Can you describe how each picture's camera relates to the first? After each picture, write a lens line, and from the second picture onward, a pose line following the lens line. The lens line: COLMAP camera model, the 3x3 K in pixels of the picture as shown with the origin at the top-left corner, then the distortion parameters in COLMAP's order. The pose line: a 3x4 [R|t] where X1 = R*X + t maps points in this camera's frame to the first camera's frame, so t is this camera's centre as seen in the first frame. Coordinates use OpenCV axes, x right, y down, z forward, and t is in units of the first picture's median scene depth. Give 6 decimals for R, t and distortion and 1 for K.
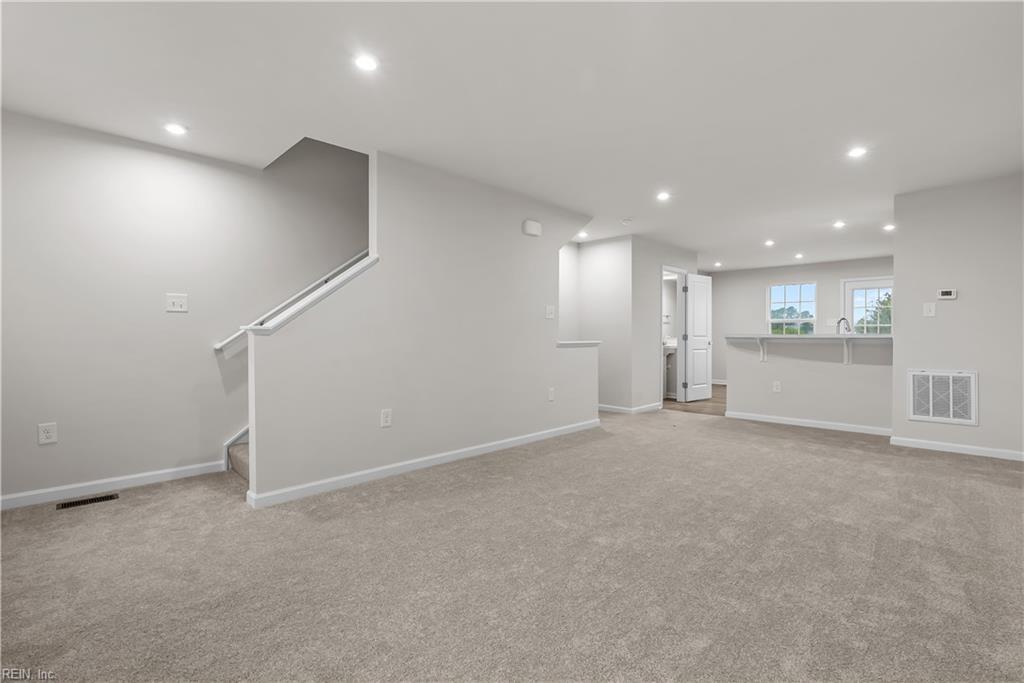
lens RADIAL K [[468.7, 0, 513.6], [0, 468.7, 336.9], [0, 0, 1]] dist [0.000692, -0.000125]
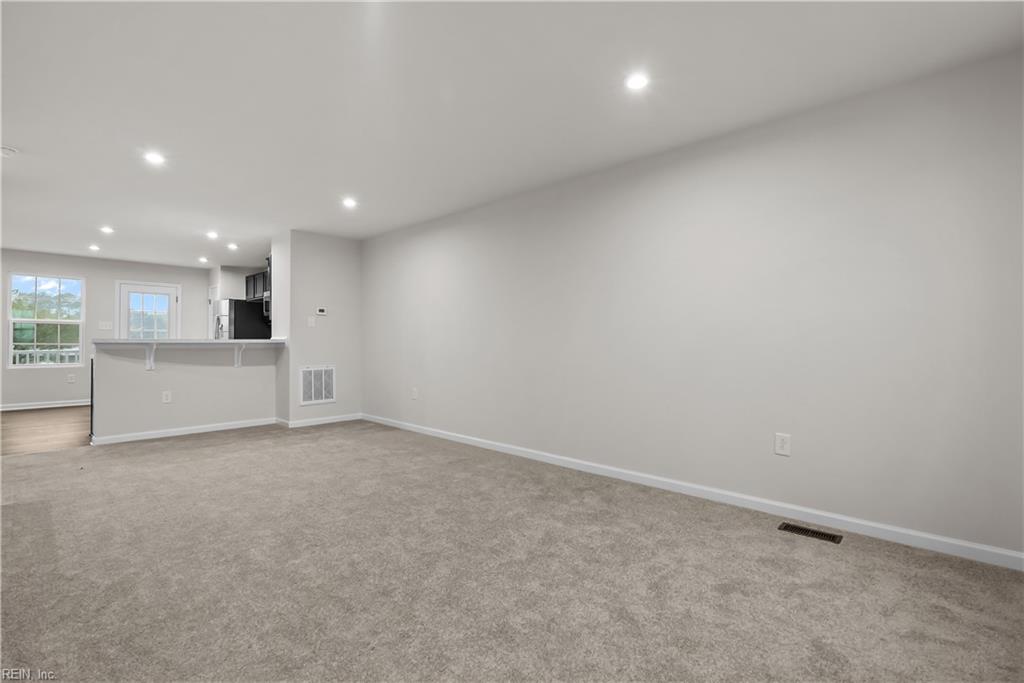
lens RADIAL K [[468.7, 0, 513.6], [0, 468.7, 336.9], [0, 0, 1]] dist [0.000692, -0.000125]
pose [[-0.028930, 0.009132, 0.999540, -0.474629], [0.000915, 0.999958, -0.009109, -0.001220], [-0.999581, 0.000651, -0.028937, 0.454400]]
